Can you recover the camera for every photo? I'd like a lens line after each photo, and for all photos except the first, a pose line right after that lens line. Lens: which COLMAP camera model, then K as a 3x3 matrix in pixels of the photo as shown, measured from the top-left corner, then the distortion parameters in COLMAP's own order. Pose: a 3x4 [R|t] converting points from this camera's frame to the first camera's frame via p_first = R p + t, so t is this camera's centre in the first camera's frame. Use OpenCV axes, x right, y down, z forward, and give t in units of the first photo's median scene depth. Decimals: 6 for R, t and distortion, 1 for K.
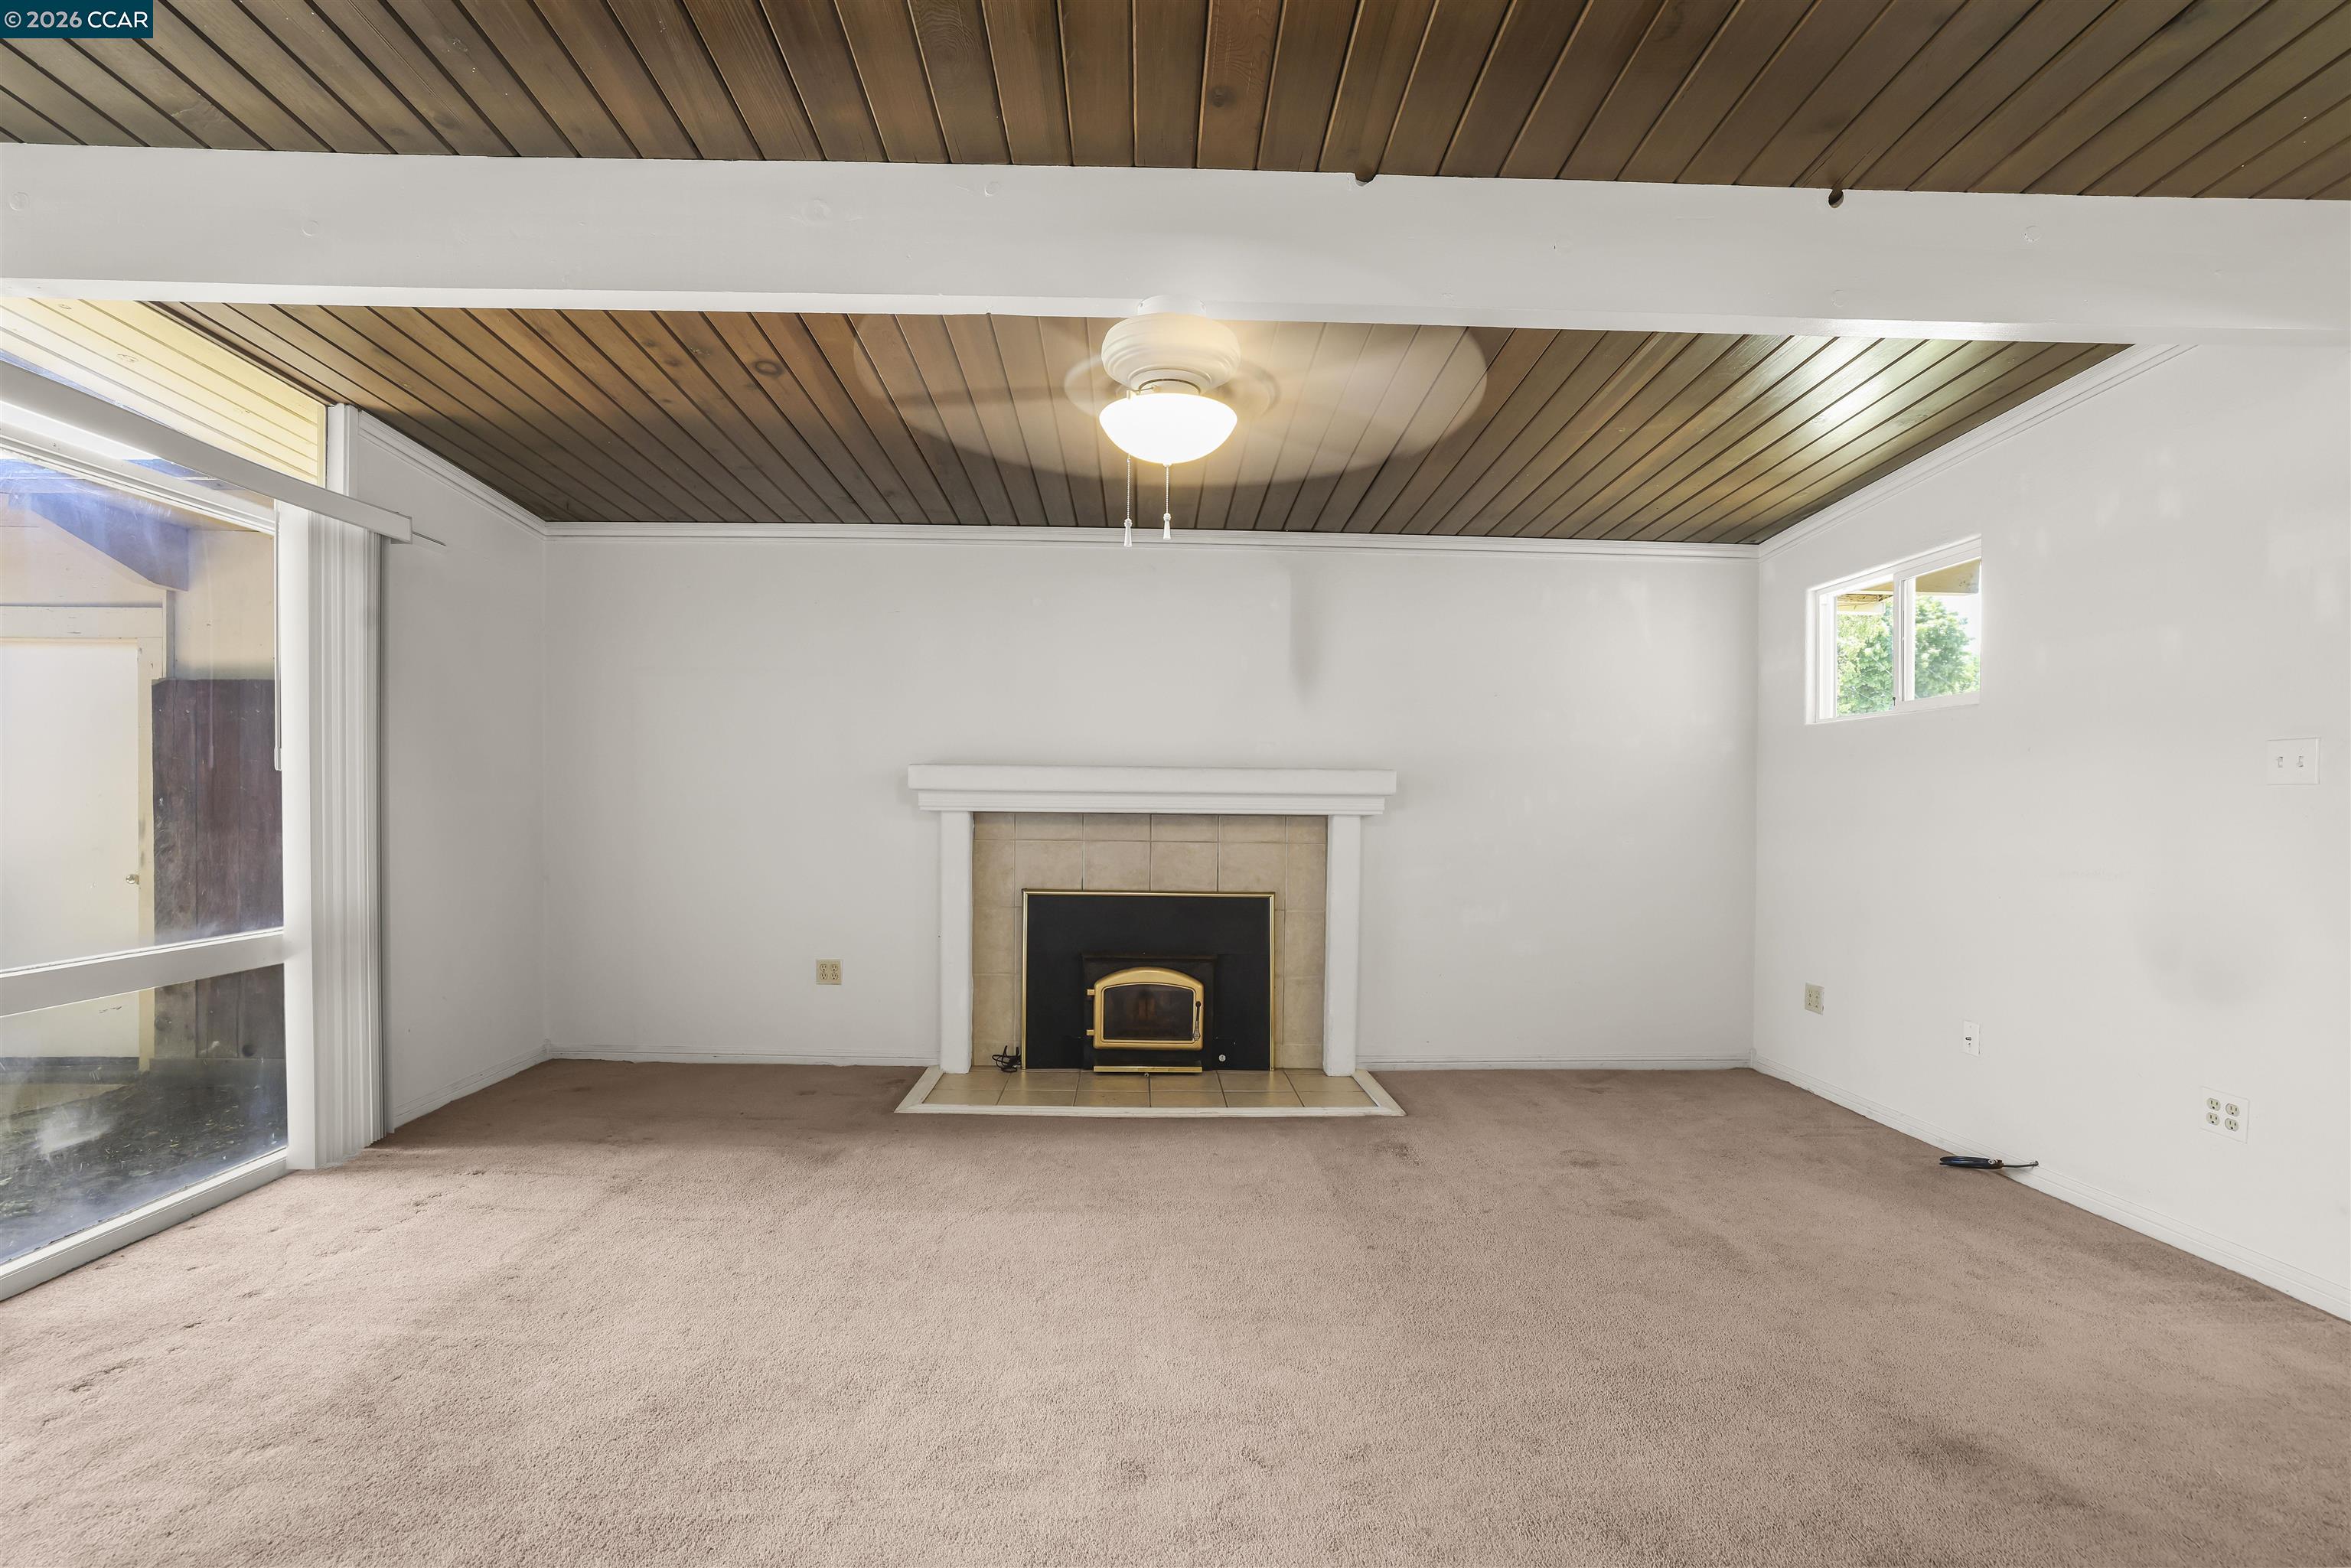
lens RADIAL K [[1011.5, 0, 1154.9], [0, 1011.5, 777.8], [0, 0, 1]] dist [-0.038864, 0.015492]
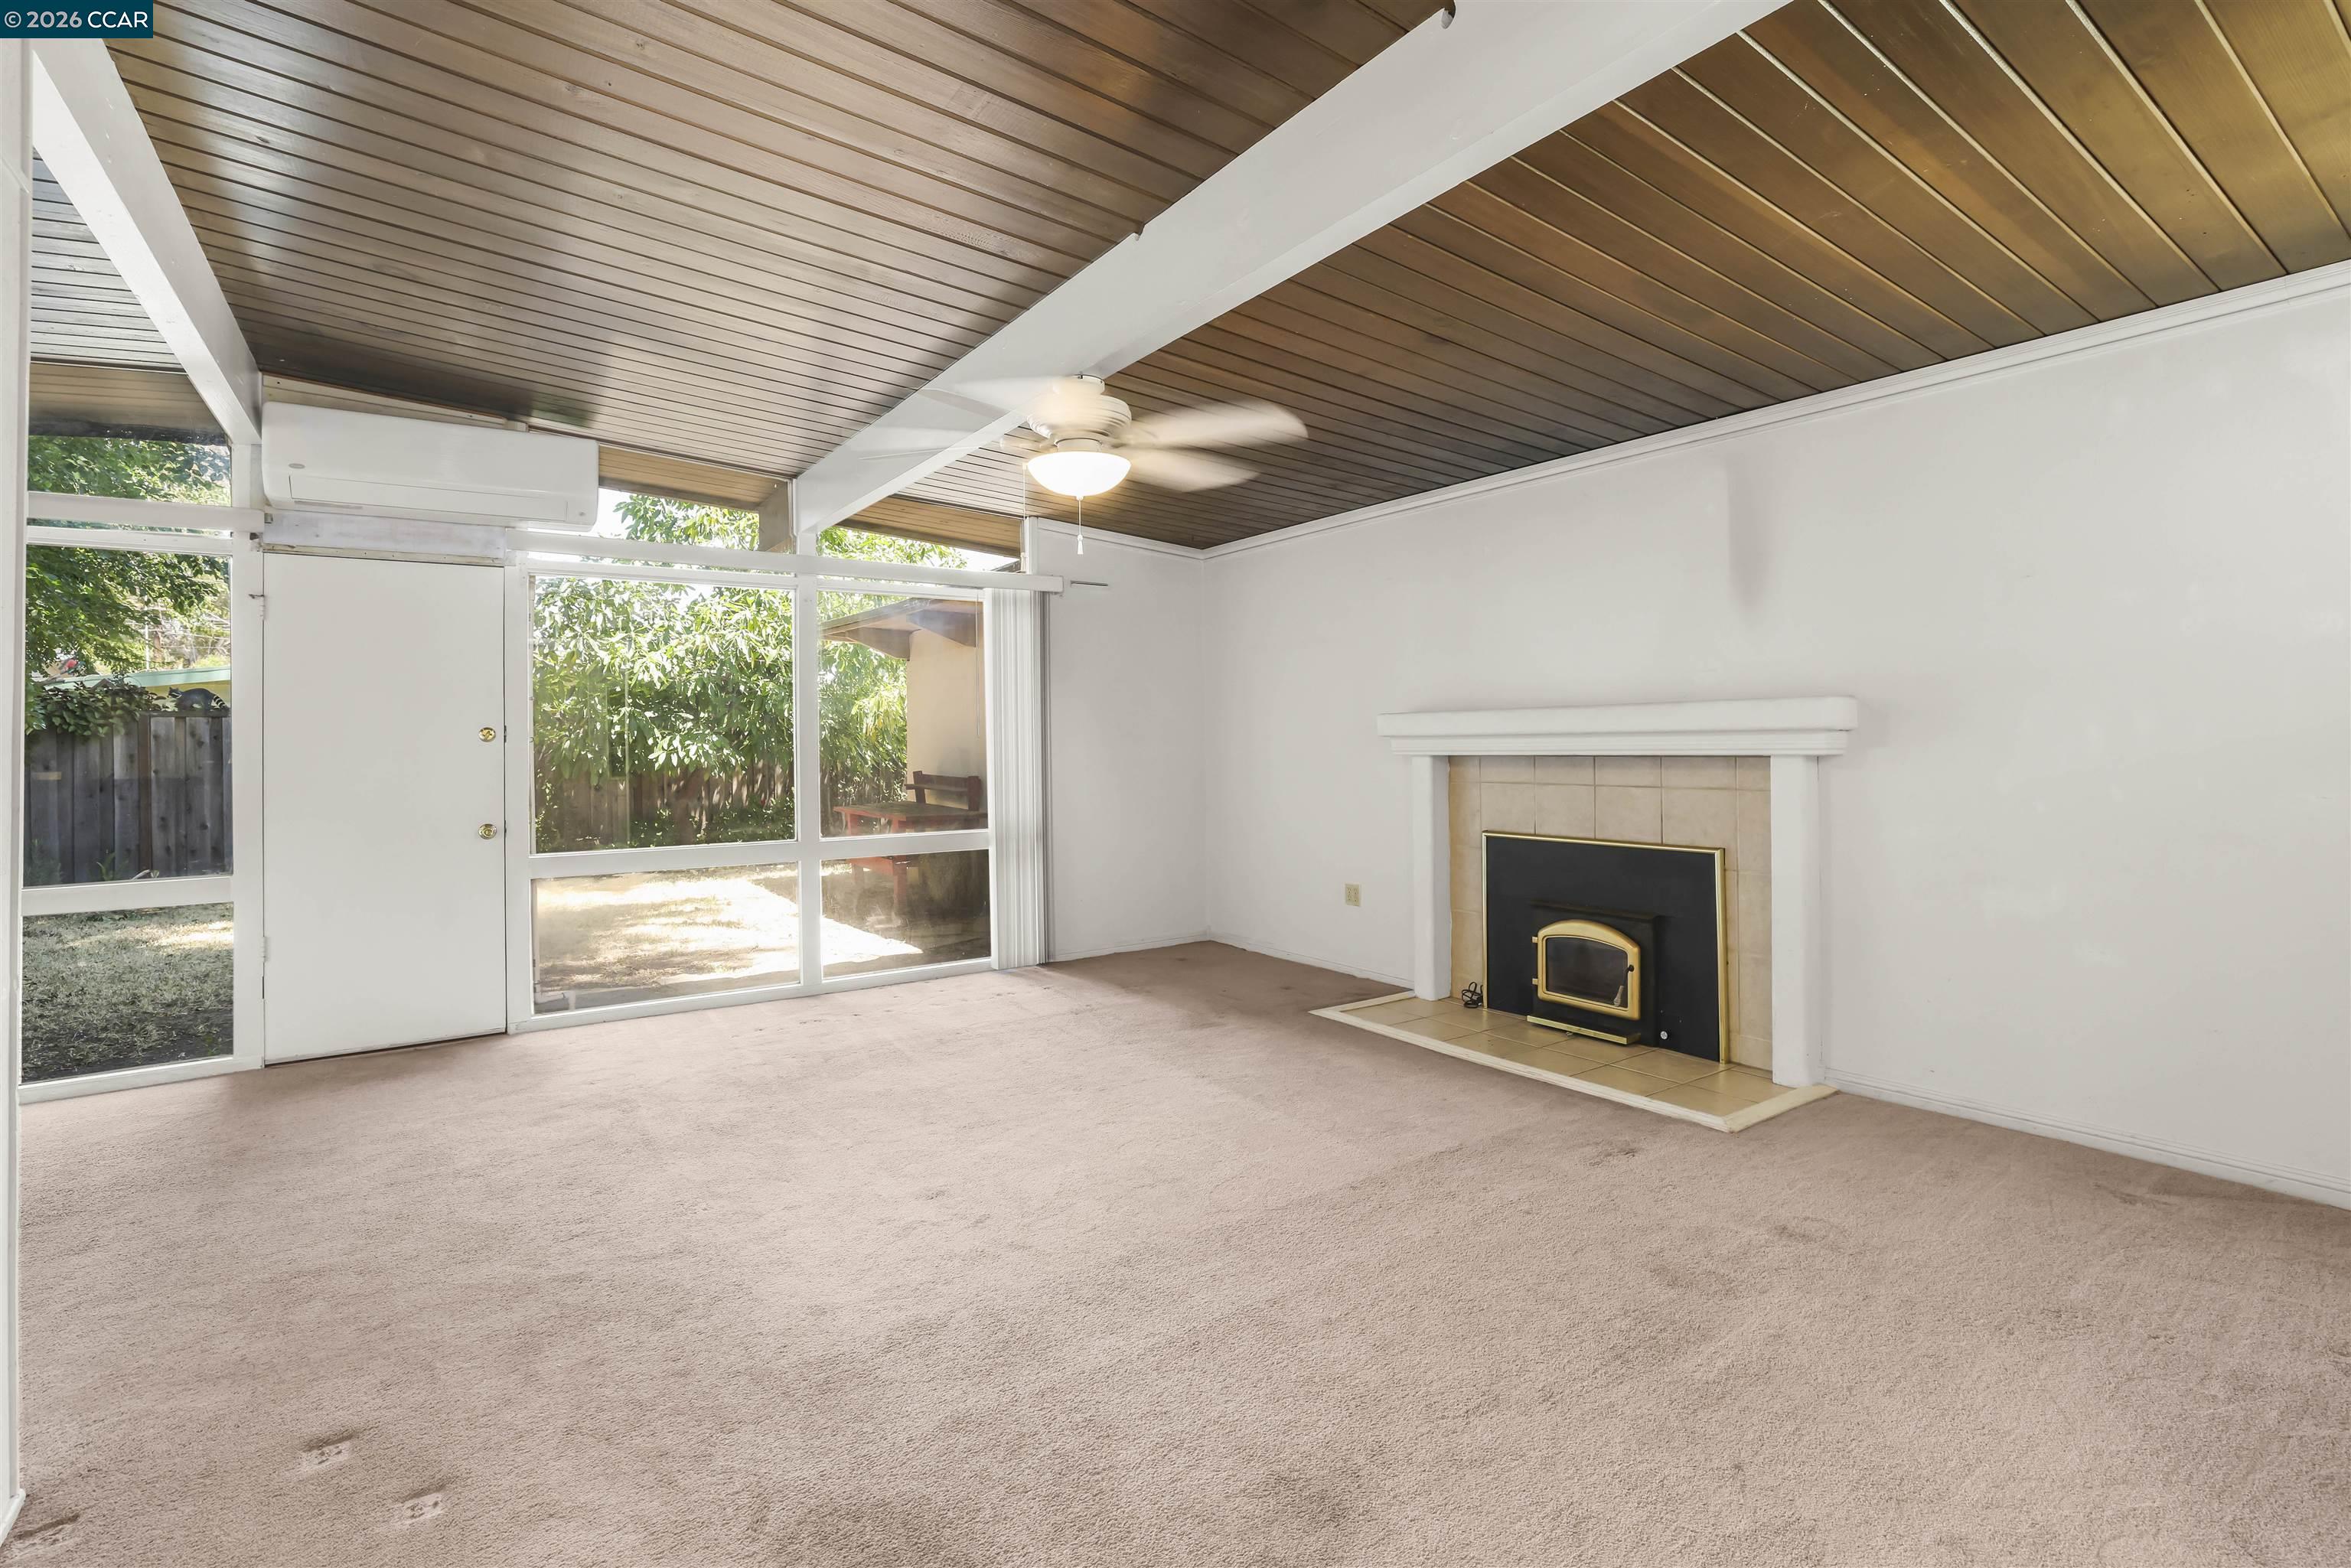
lens RADIAL K [[1088.1, 0, 1278.8], [0, 1088.1, 701.7], [0, 0, 1]] dist [-0.000635, 0.000108]
pose [[0.595652, -0.051884, -0.801566, 0.645161], [0.037970, 0.998615, -0.036422, 0.011799], [0.802345, -0.008741, 0.596797, 0.176561]]
